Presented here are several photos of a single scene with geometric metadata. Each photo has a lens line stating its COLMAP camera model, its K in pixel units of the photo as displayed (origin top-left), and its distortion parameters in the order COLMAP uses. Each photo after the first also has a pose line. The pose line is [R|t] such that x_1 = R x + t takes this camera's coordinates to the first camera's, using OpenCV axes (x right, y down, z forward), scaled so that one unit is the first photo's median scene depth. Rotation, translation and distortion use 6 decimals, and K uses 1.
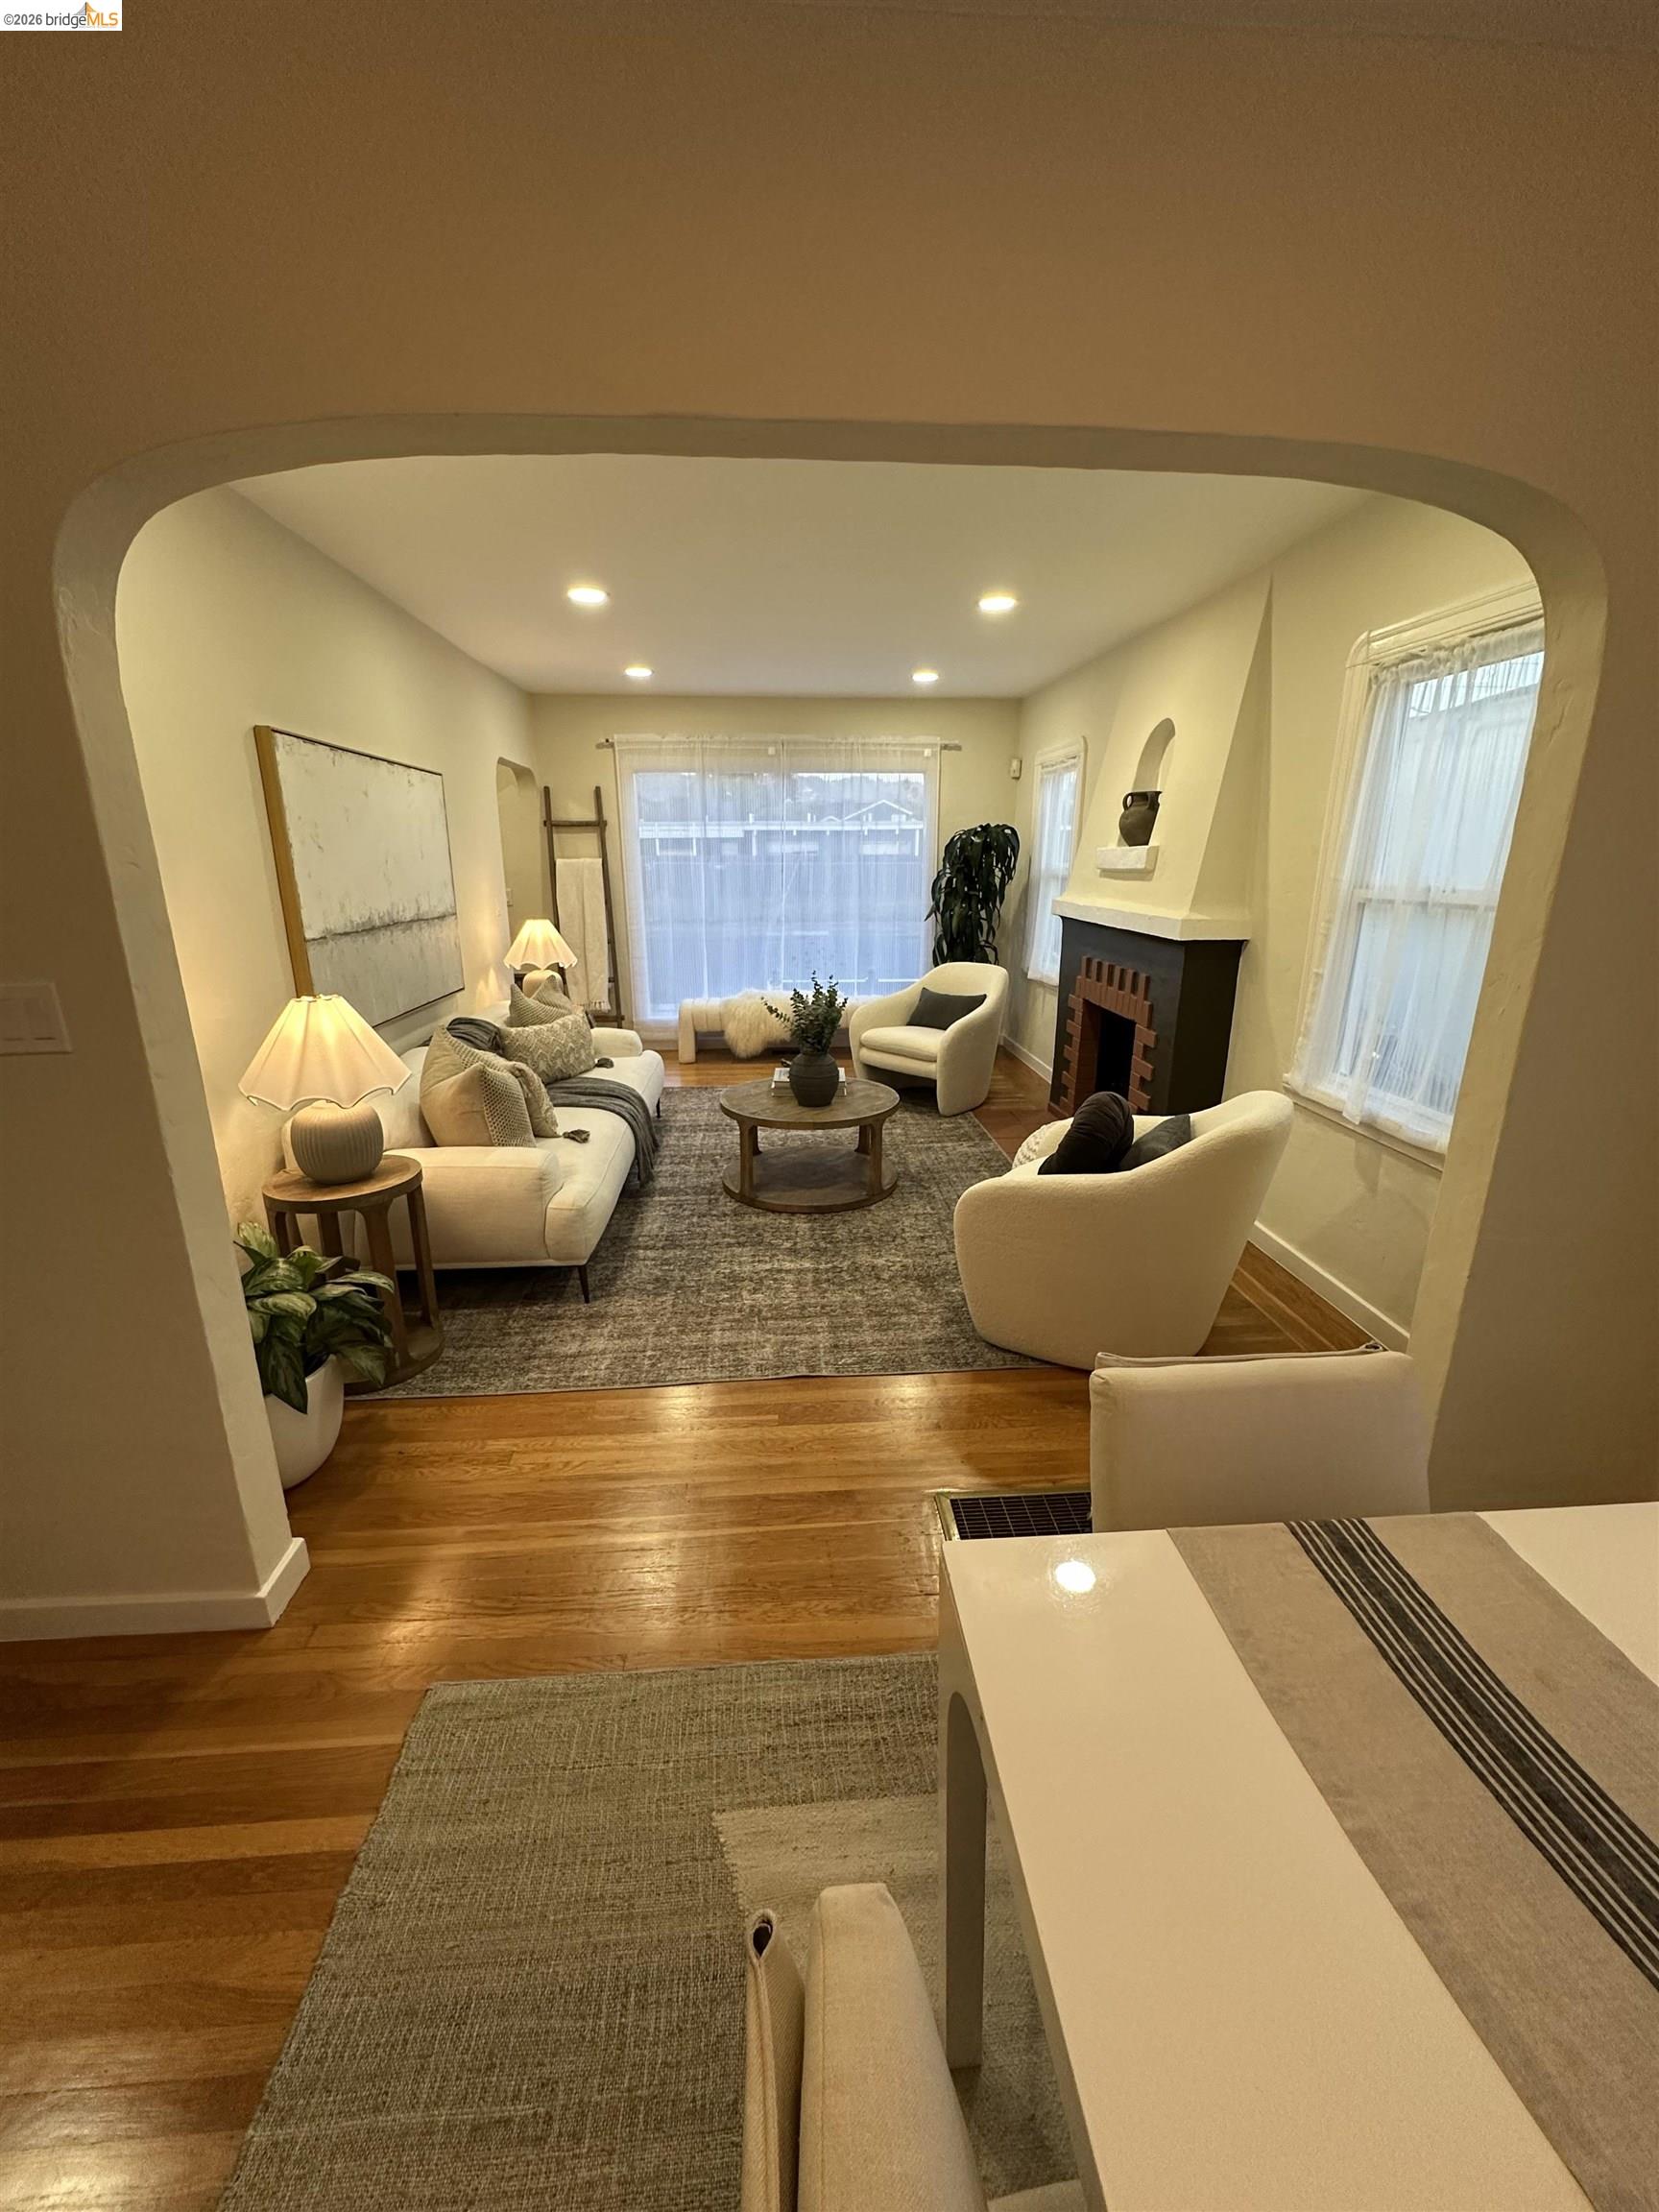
lens RADIAL K [[889.5, 0, 799.9], [0, 889.5, 1105.8], [0, 0, 1]] dist [-0.015497, 0.000125]
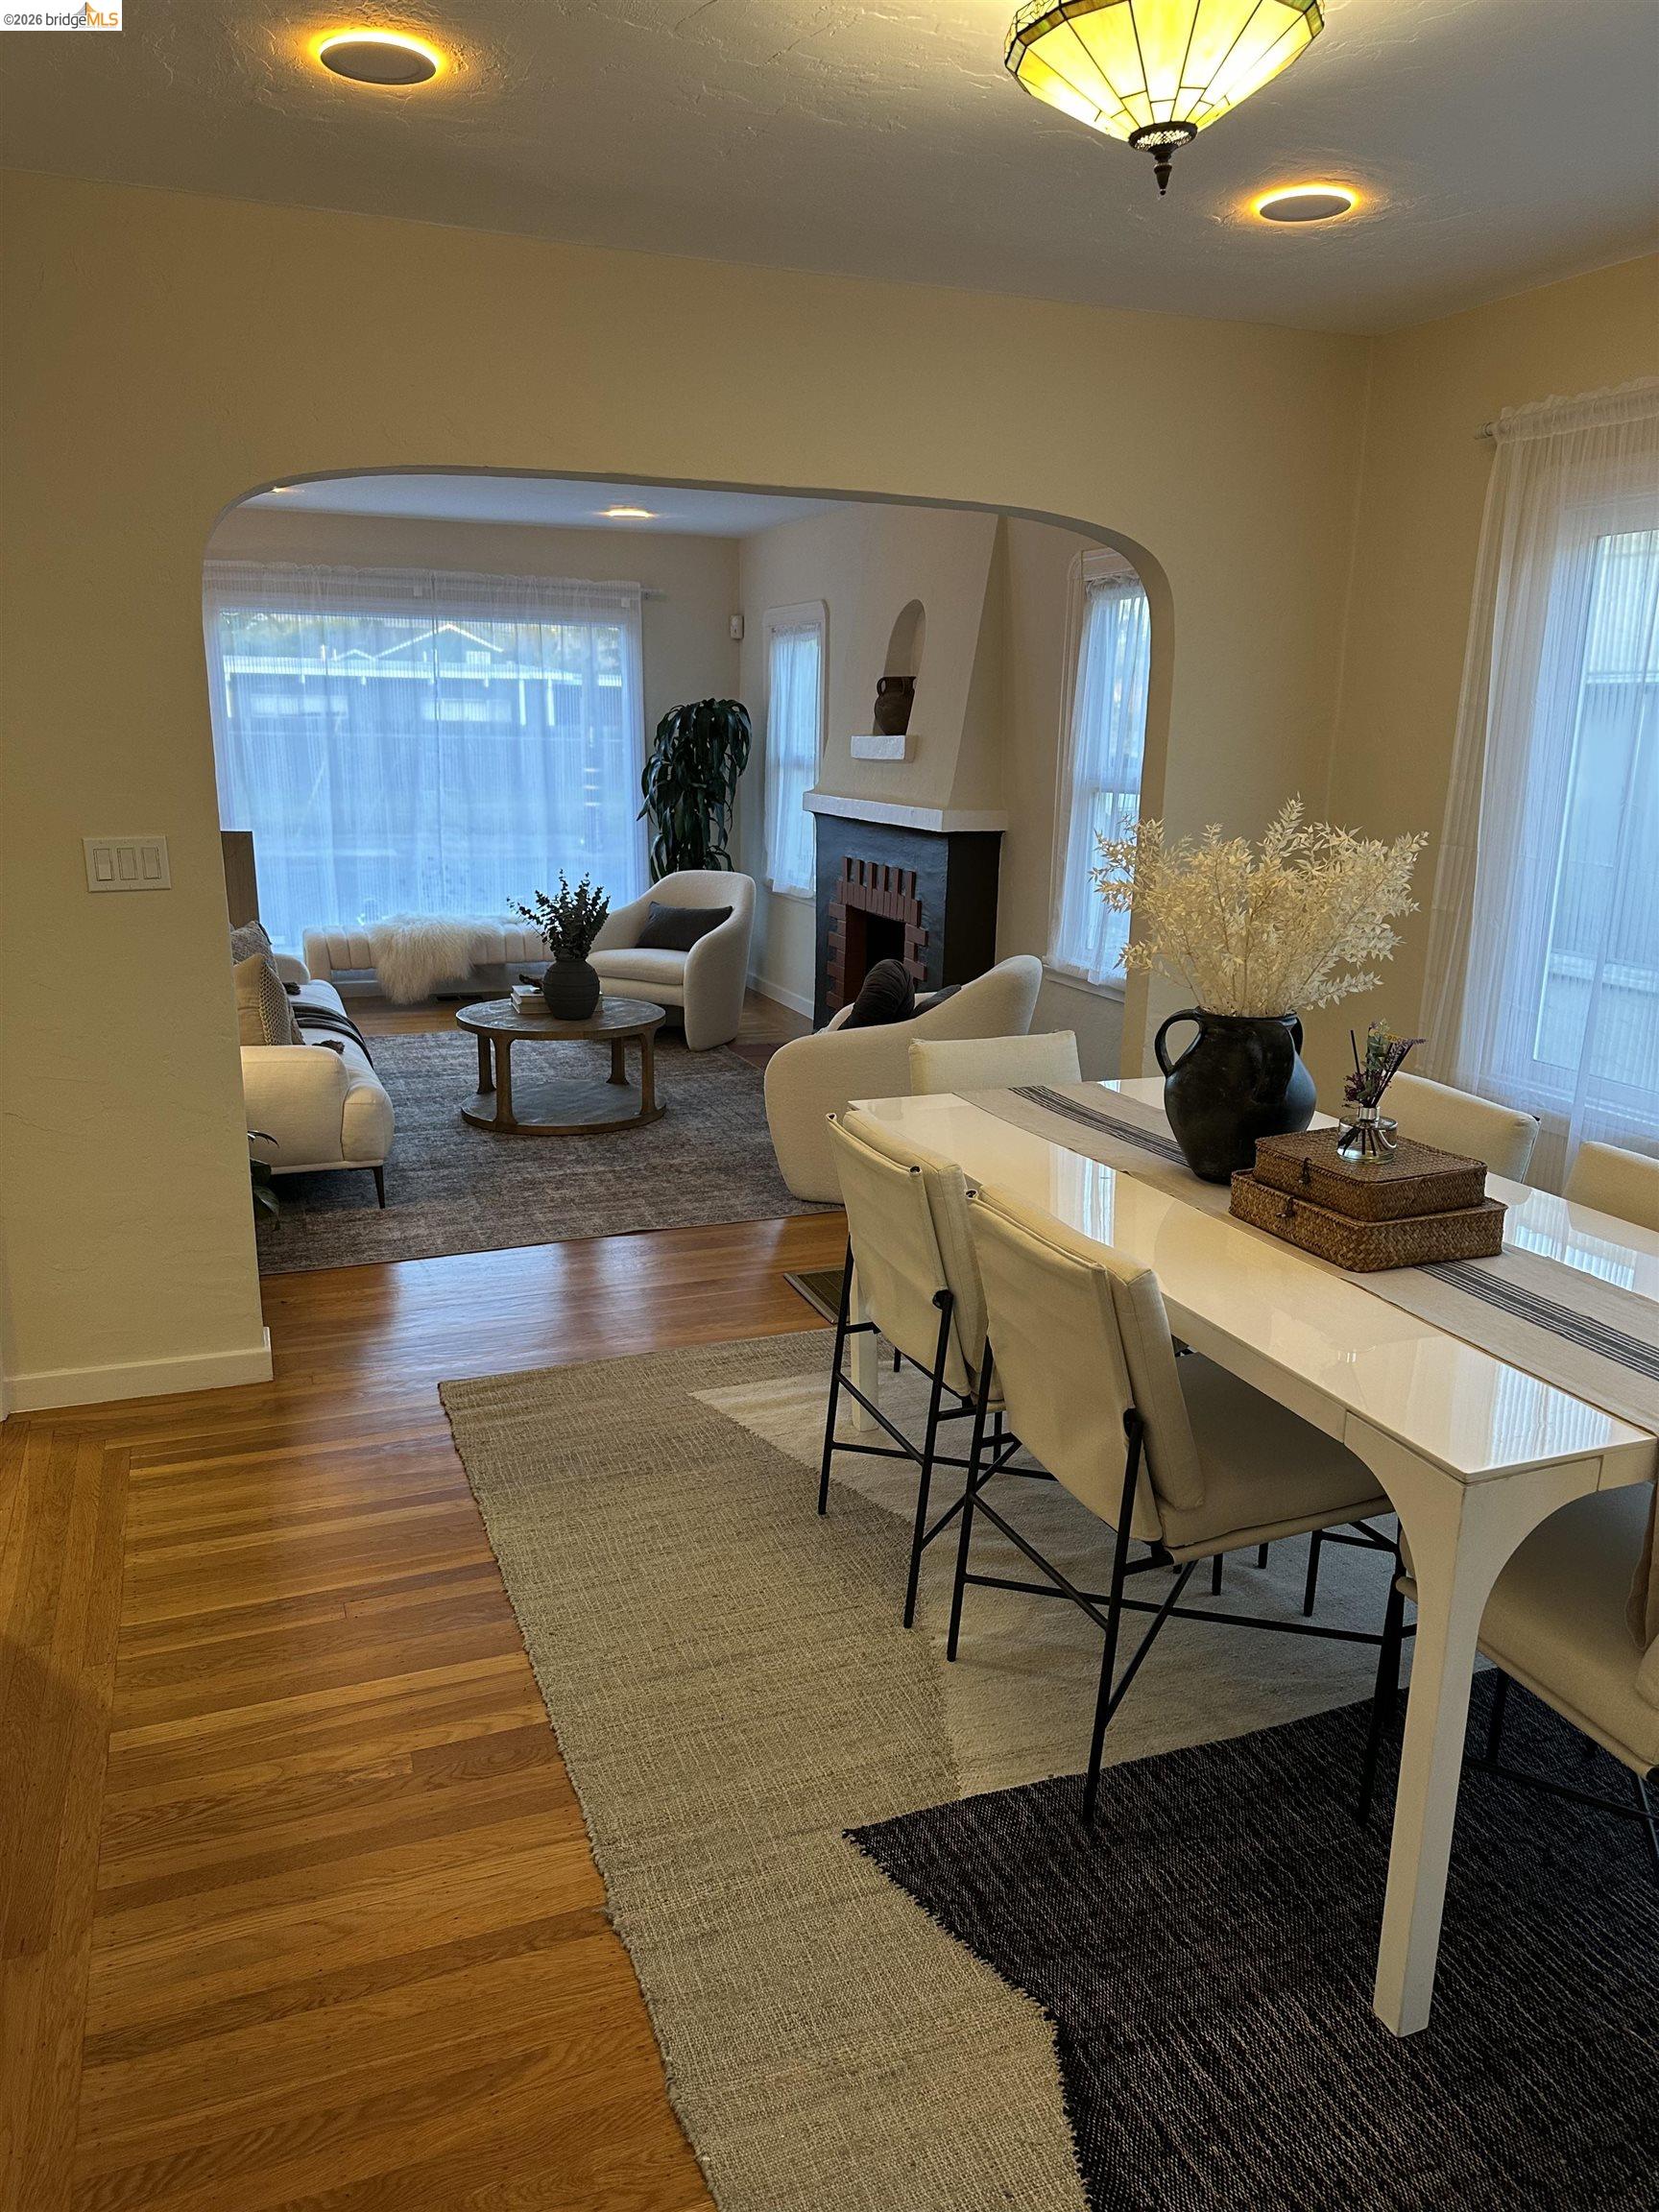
lens RADIAL K [[1582.2, 0, 837.4], [0, 1582.2, 1115.3], [0, 0, 1]] dist [-0.000630, -0.025691]
pose [[0.946223, -0.052131, 0.319287, -0.212336], [0.062436, 0.997804, -0.022117, 0.127977], [-0.317433, 0.040863, 0.947400, -0.502726]]
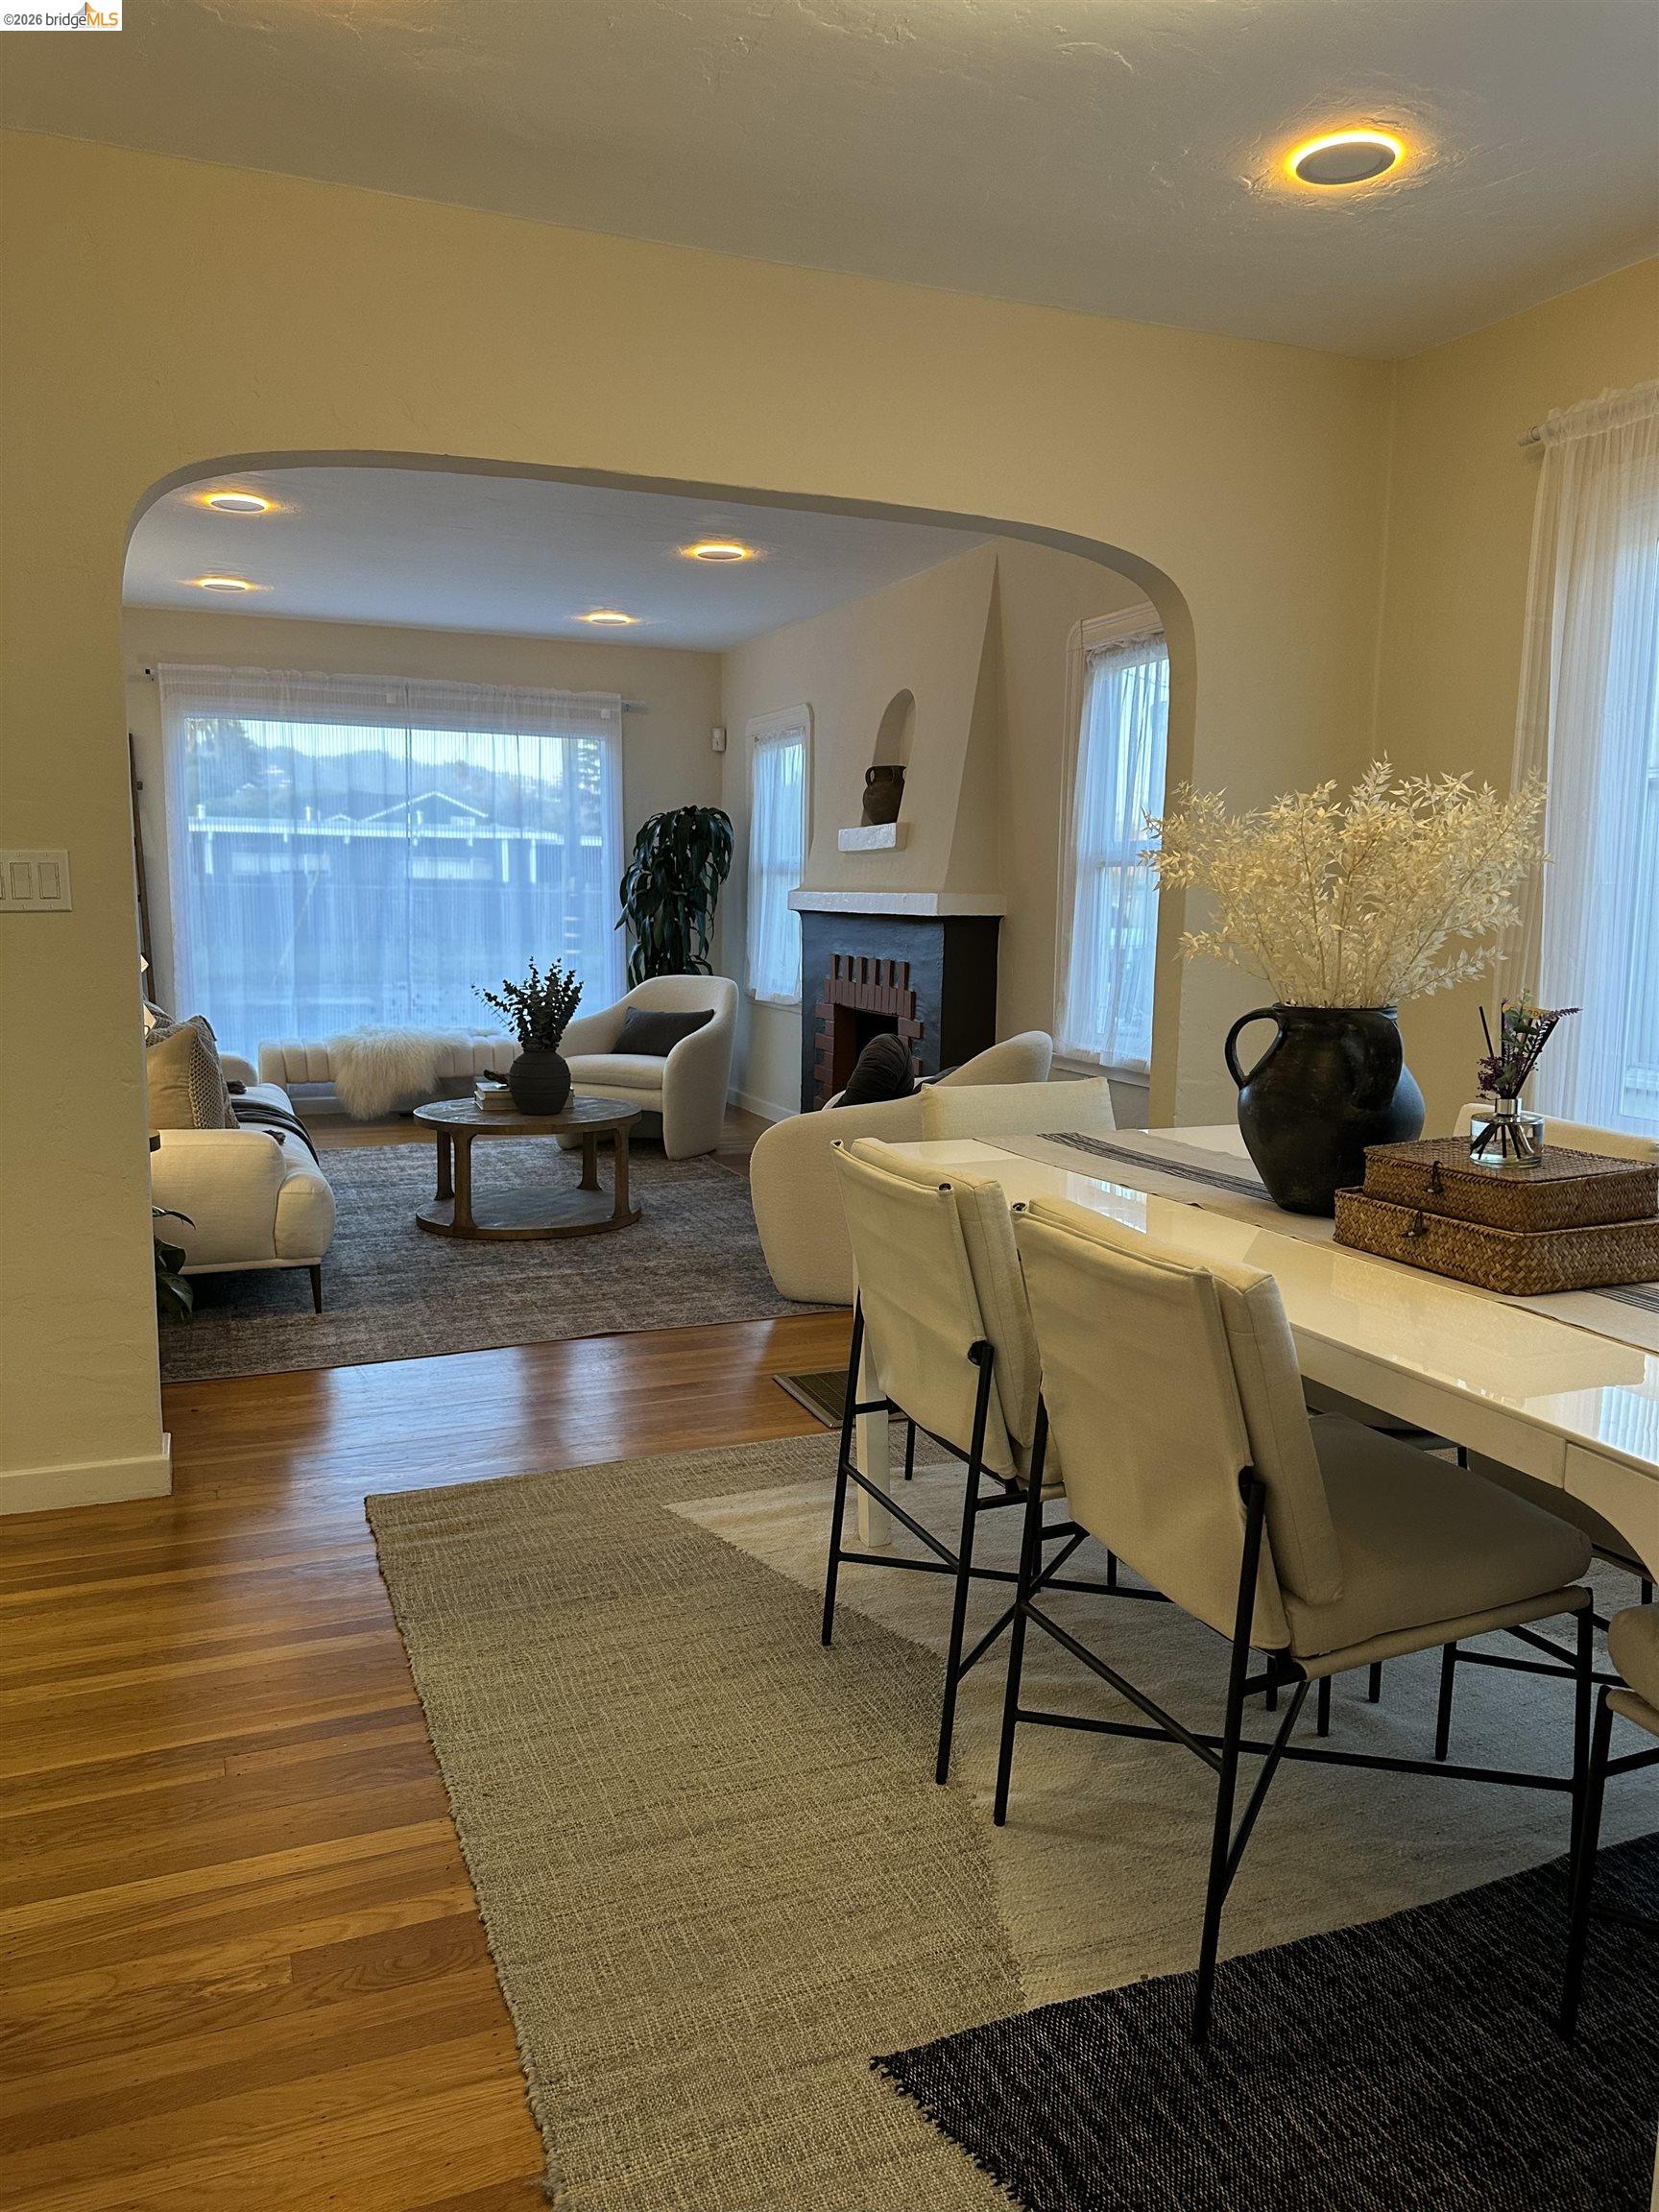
lens RADIAL K [[1582.2, 0, 840.1], [0, 1582.2, 1090.2], [0, 0, 1]] dist [-0.000630, -0.025691]
pose [[0.940779, -0.018453, 0.338519, -0.188739], [0.068931, 0.988072, -0.137706, 0.171068], [-0.331940, 0.152886, 0.930829, -0.390869]]
